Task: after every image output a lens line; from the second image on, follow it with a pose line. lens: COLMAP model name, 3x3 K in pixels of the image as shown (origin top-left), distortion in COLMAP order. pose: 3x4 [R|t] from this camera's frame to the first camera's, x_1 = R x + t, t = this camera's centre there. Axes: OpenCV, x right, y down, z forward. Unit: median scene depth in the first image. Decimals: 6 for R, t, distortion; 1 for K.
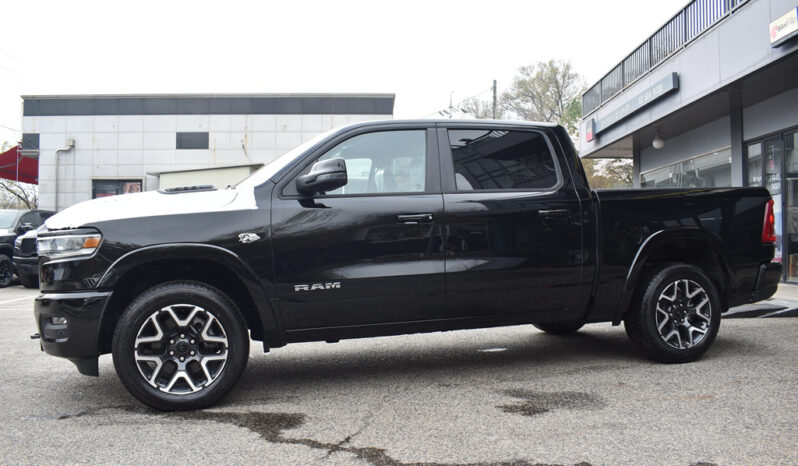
lens RADIAL K [[614.2, 0, 399.0], [0, 614.2, 233.0], [0, 0, 1]] dist [-0.090285, 0.002274]
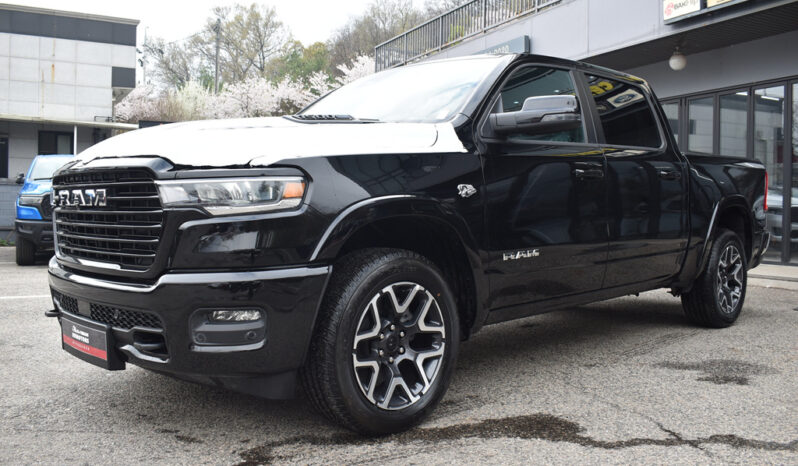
lens RADIAL K [[689.3, 0, 383.6], [0, 689.3, 234.2], [0, 0, 1]] dist [-0.083189, -0.000083]
pose [[0.896487, 0.002552, 0.443063, -0.577638], [-0.025556, 0.998616, 0.045958, 0.020693], [-0.442332, -0.052524, 0.895312, 0.235310]]
